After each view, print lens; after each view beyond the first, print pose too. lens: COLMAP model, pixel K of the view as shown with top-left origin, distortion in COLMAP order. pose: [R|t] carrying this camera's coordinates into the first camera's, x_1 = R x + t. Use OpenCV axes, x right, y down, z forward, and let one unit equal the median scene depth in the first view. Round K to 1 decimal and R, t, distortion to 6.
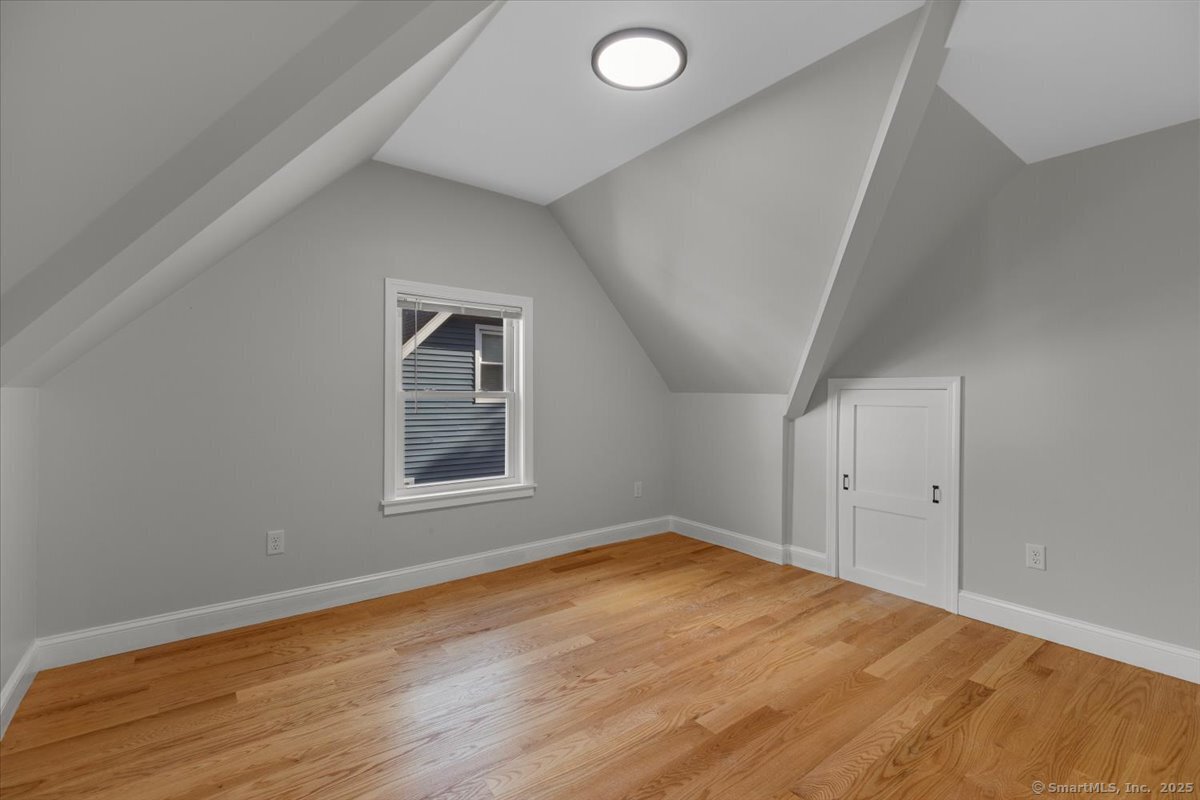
lens RADIAL K [[541.7, 0, 608.9], [0, 541.7, 387.9], [0, 0, 1]] dist [0.009849, -0.001750]
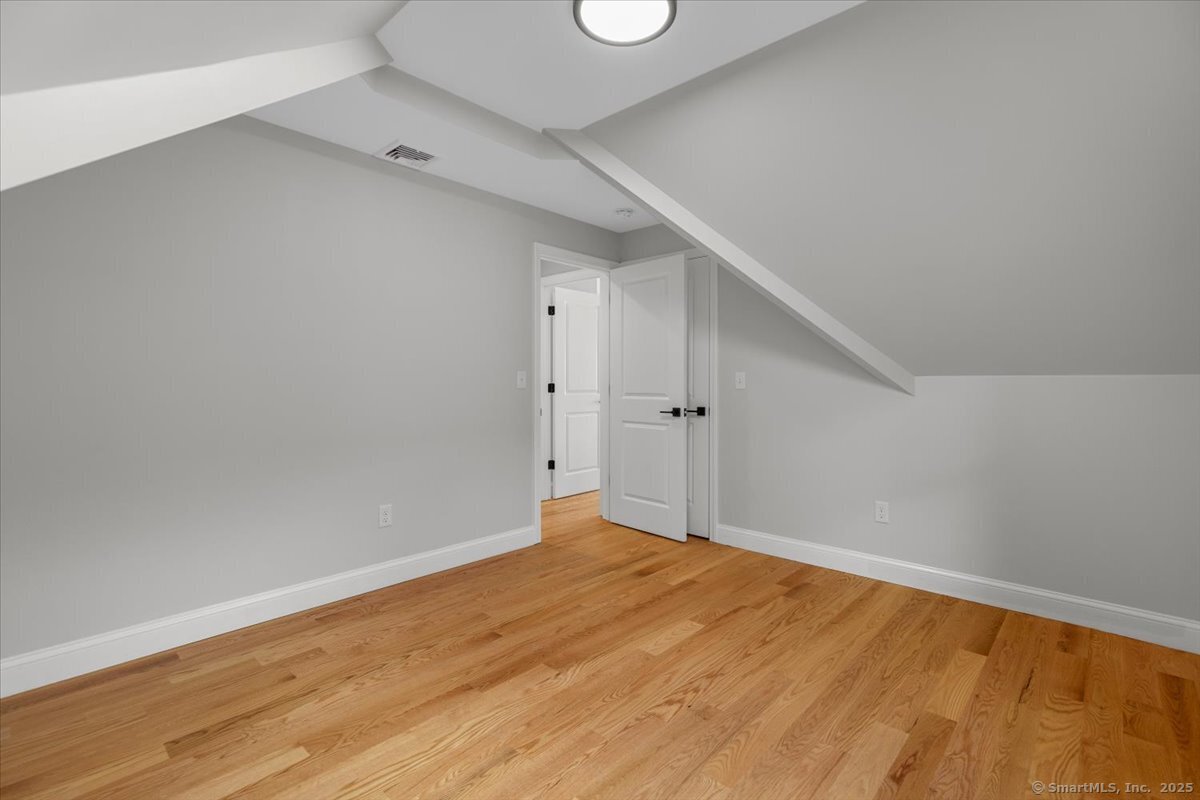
lens RADIAL K [[541.7, 0, 608.9], [0, 541.7, 387.9], [0, 0, 1]] dist [0.009849, -0.001750]
pose [[-0.986797, -0.011136, -0.161576, 0.217667], [-0.011402, 0.999935, 0.000721, 0.039768], [0.161557, 0.002553, -0.986860, 1.884942]]
